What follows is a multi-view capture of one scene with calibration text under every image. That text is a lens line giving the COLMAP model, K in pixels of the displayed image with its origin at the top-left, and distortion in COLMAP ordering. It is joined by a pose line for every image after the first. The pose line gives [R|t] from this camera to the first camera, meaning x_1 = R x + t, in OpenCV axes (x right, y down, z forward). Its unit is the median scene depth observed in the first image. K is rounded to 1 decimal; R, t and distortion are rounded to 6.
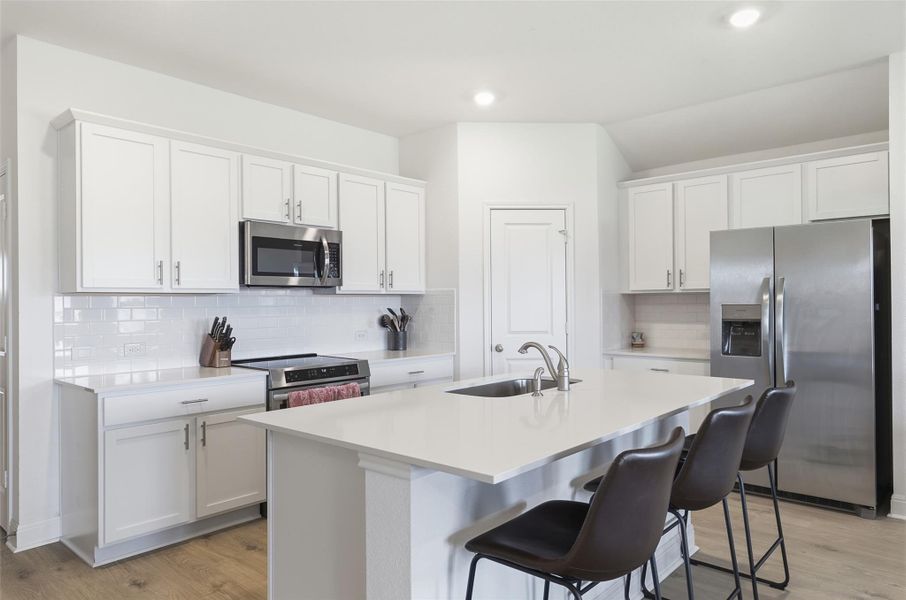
lens RADIAL K [[589.2, 0, 454.7], [0, 589.2, 301.4], [0, 0, 1]] dist [0.005704, -0.004063]
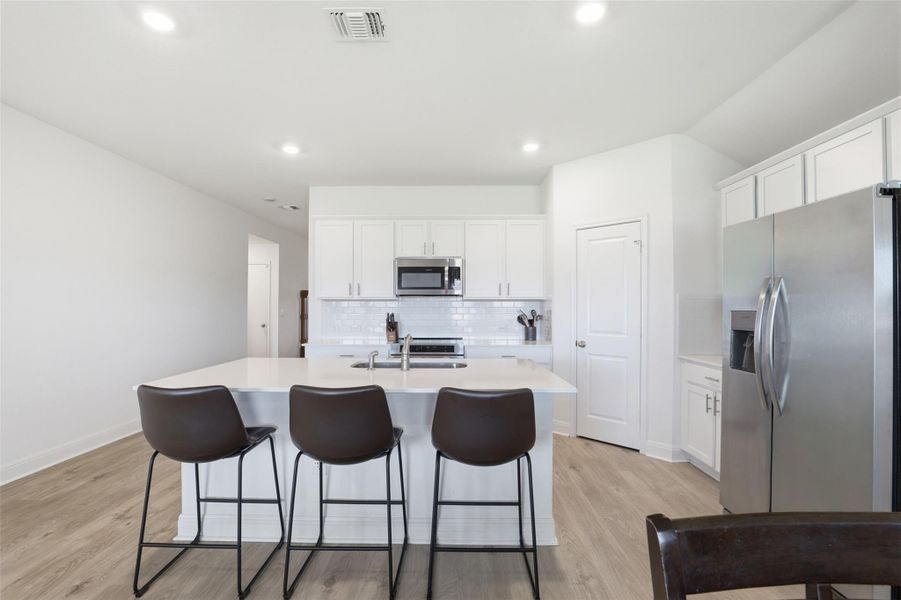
lens RADIAL K [[416.4, 0, 451.5], [0, 416.4, 304.0], [0, 0, 1]] dist [-0.023829, 0.003282]
pose [[0.666033, 0.002146, -0.745919, 0.647579], [-0.005252, 0.999985, -0.001813, 0.000166], [0.745903, 0.005124, 0.666034, 0.286570]]
